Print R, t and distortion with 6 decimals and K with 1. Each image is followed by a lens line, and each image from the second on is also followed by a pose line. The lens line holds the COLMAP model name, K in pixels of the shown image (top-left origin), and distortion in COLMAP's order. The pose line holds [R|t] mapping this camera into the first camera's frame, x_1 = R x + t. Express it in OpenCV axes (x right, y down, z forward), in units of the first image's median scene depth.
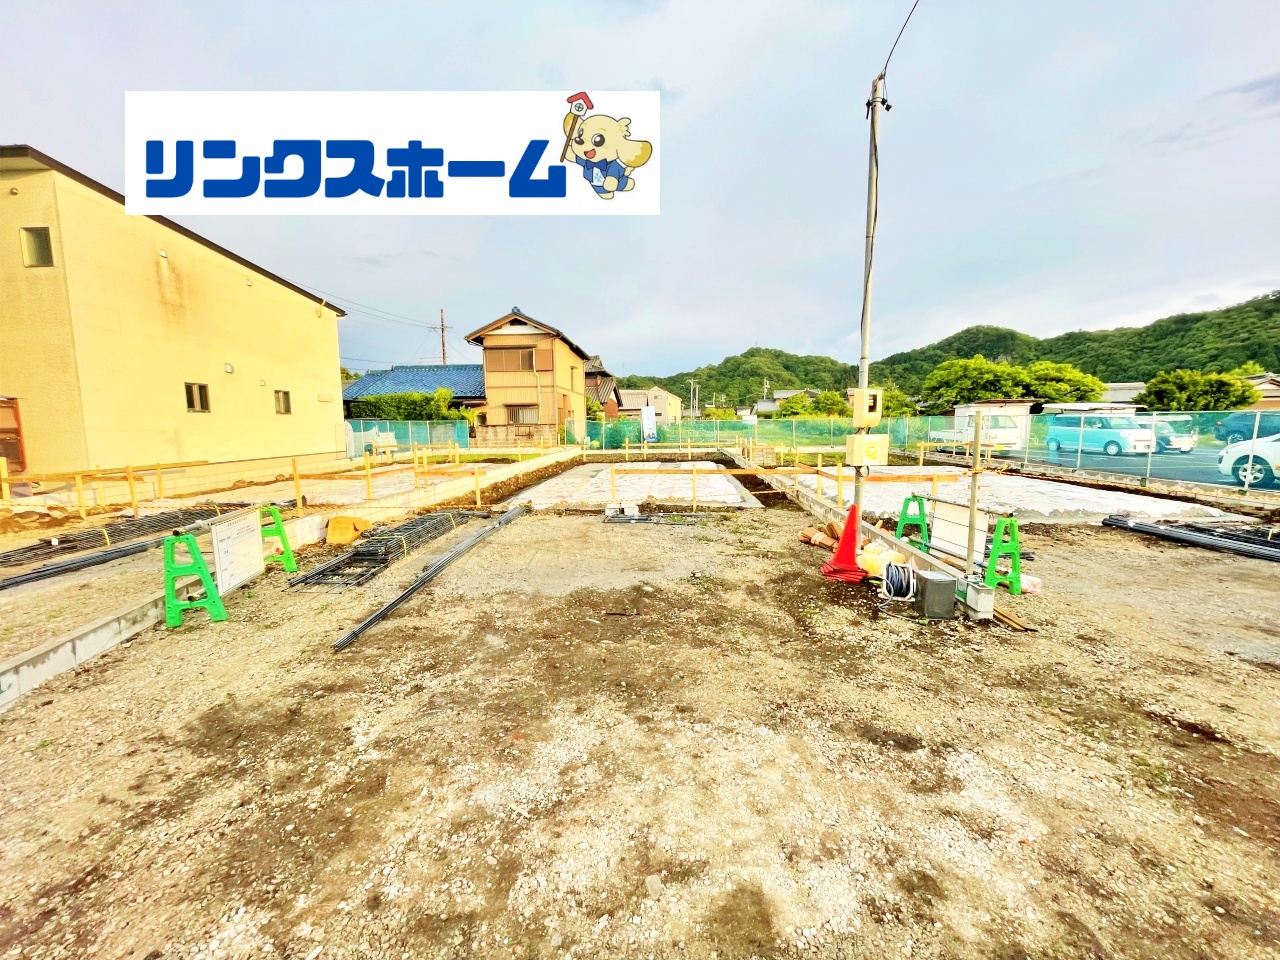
lens RADIAL K [[515.5, 0, 640.7], [0, 515.5, 479.3], [0, 0, 1]] dist [-0.001863, -0.000995]
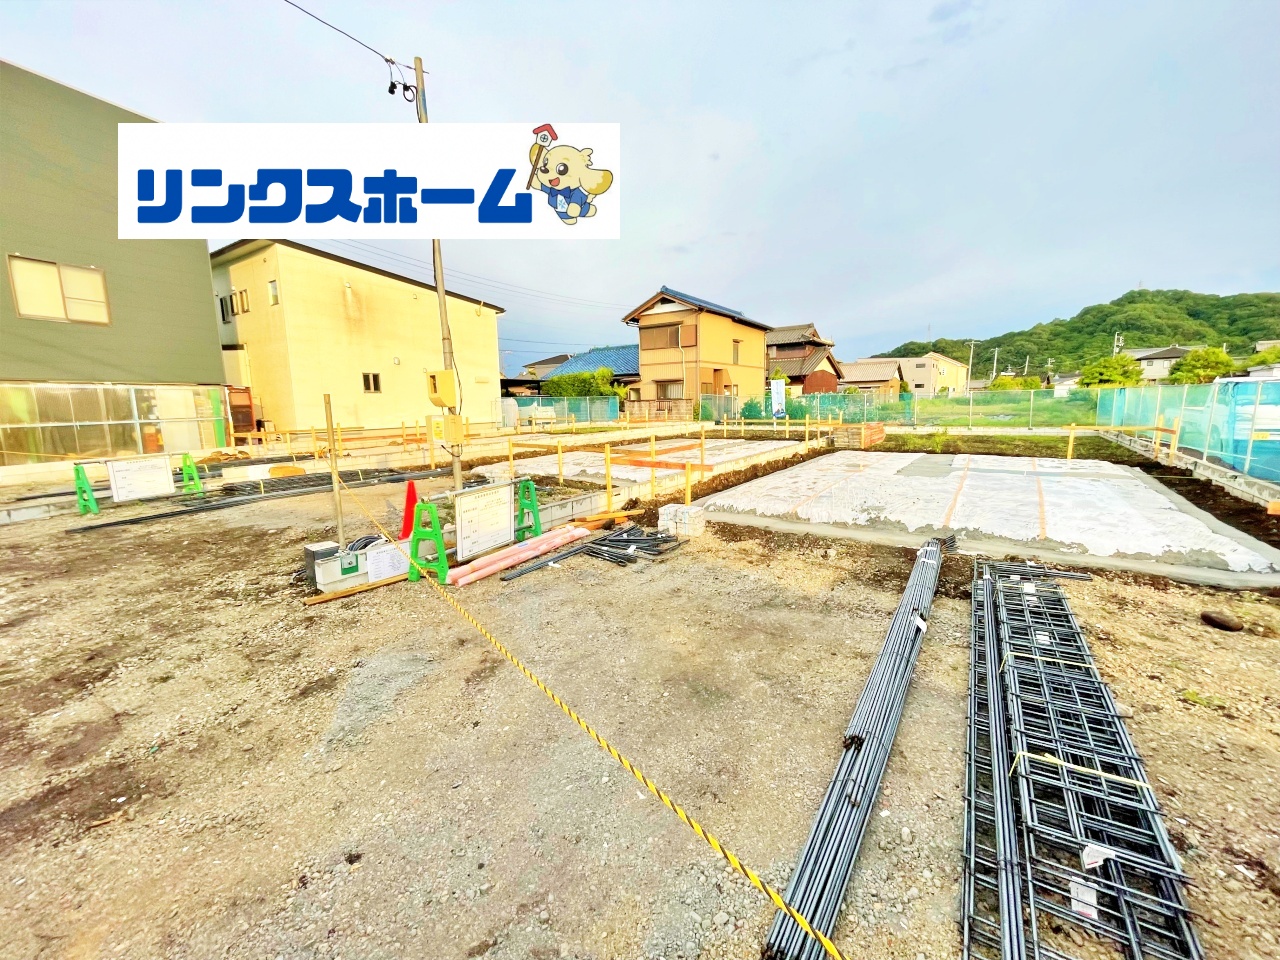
lens RADIAL K [[515.5, 0, 644.4], [0, 515.5, 485.5], [0, 0, 1]] dist [-0.001863, -0.000995]
pose [[0.858448, 0.081274, -0.506420, 0.276569], [-0.049234, 0.995864, 0.076366, -0.009735], [0.510532, -0.040623, 0.858899, 0.066373]]
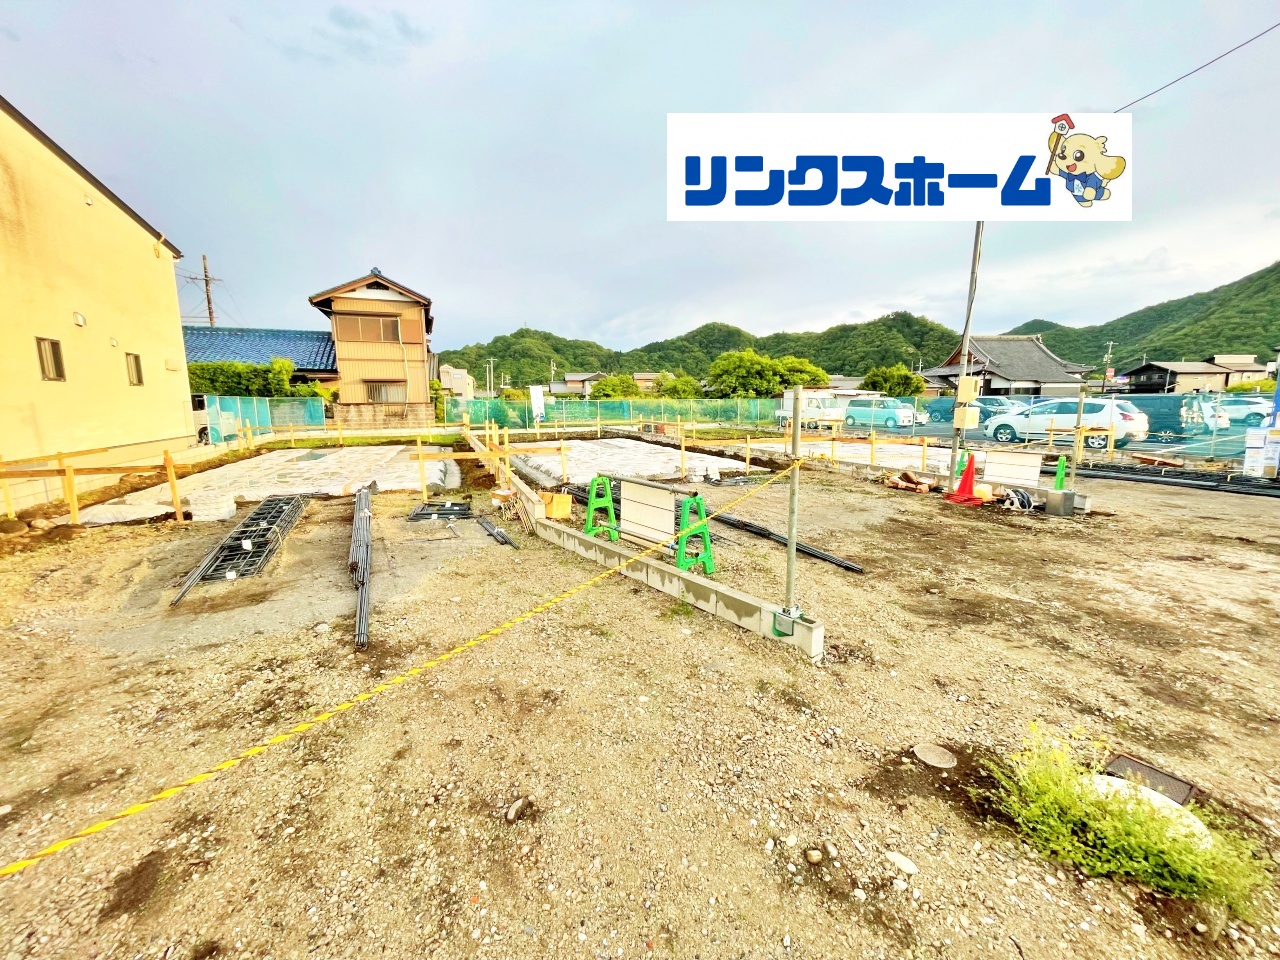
lens RADIAL K [[515.5, 0, 640.9], [0, 515.5, 477.6], [0, 0, 1]] dist [-0.001863, -0.000995]
pose [[0.904916, -0.054365, 0.422104, -0.217535], [0.041024, 0.998332, 0.040634, 0.003352], [-0.423609, -0.019454, 0.905636, 0.011327]]
